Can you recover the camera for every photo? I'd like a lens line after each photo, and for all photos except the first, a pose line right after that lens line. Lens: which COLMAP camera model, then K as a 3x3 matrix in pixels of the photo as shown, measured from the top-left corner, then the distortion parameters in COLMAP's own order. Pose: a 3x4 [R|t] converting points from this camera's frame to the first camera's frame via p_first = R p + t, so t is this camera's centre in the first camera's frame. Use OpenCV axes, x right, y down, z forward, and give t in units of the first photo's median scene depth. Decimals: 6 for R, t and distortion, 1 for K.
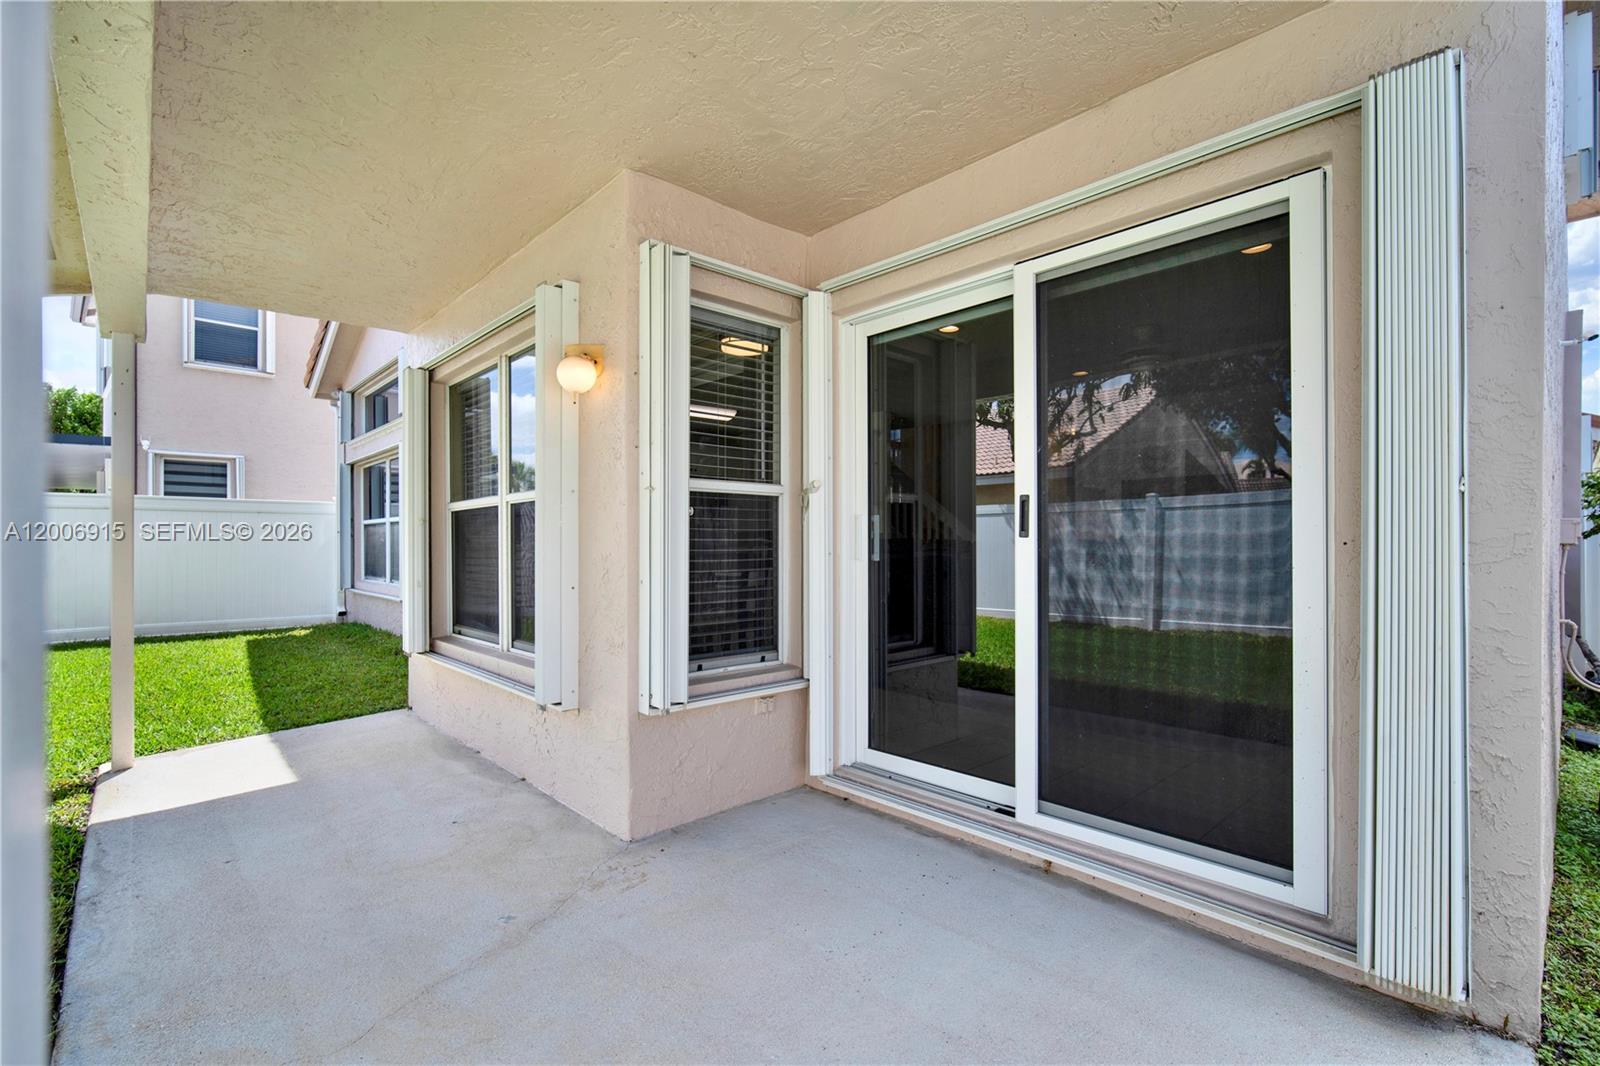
lens RADIAL K [[715.4, 0, 798.6], [0, 715.4, 539.7], [0, 0, 1]] dist [0.000153, 0.001340]
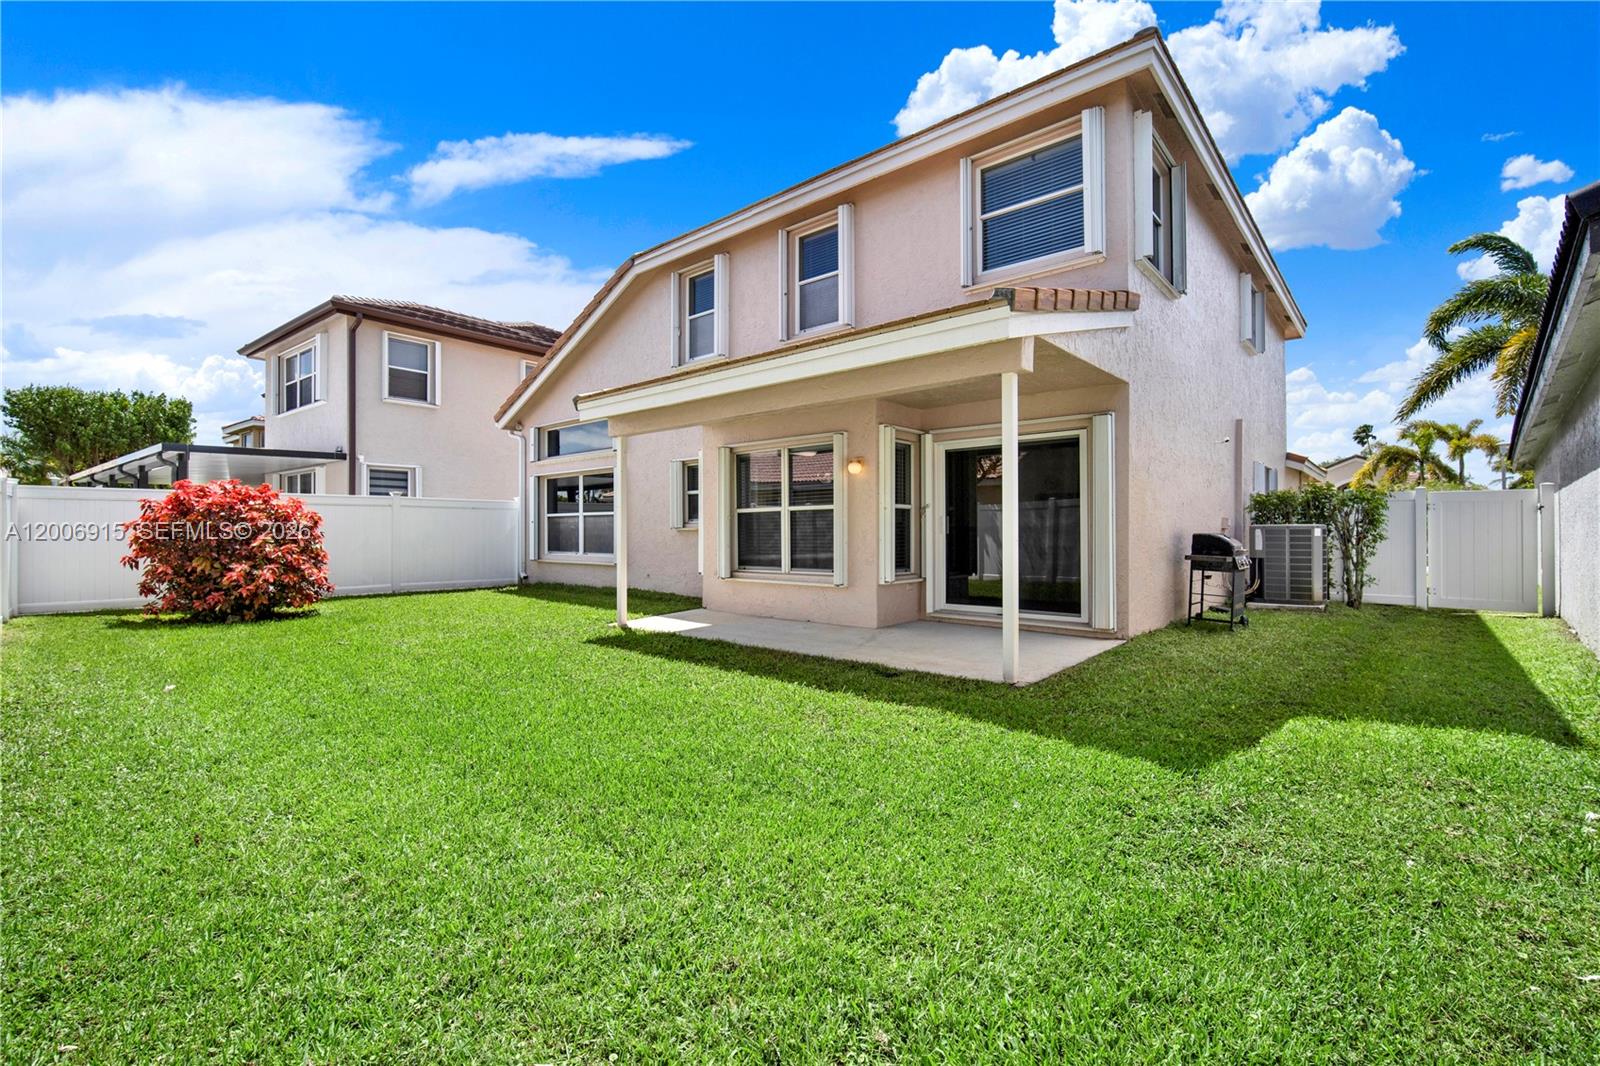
lens RADIAL K [[715.4, 0, 799.3], [0, 715.4, 528.7], [0, 0, 1]] dist [0.000153, 0.001340]
pose [[0.991831, -0.001709, 0.127549, -0.794403], [0.001251, 0.999992, 0.003669, 0.002162], [-0.127554, -0.003480, 0.991826, -1.605881]]
